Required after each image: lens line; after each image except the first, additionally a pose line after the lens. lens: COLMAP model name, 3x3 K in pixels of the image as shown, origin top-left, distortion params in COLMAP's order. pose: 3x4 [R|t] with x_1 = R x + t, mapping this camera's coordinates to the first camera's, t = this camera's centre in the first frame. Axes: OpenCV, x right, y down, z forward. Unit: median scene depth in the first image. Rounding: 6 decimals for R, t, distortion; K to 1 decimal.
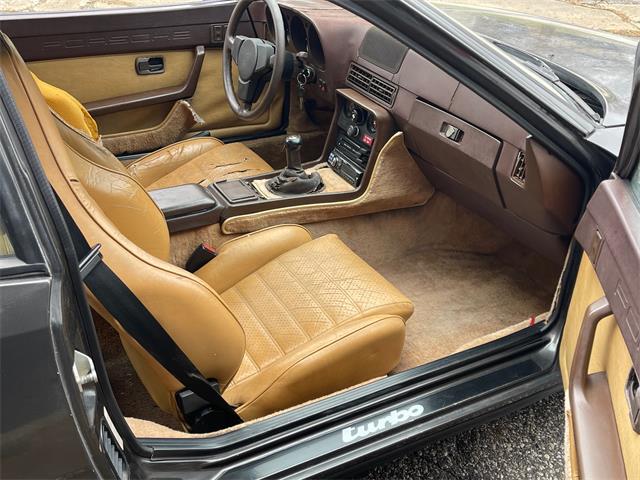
lens RADIAL K [[549.4, 0, 319.6], [0, 549.4, 290.9], [0, 0, 1]] dist [0.041359, -0.007472]
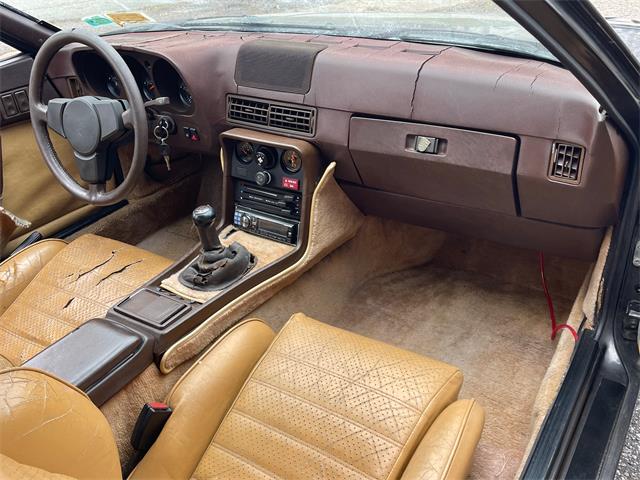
lens RADIAL K [[549.4, 0, 319.6], [0, 549.4, 290.9], [0, 0, 1]] dist [0.041359, -0.007472]
pose [[0.891416, -0.346727, 0.291818, -0.152596], [0.356980, 0.933915, 0.019174, -0.132202], [-0.279181, 0.087081, 0.956282, 0.260219]]
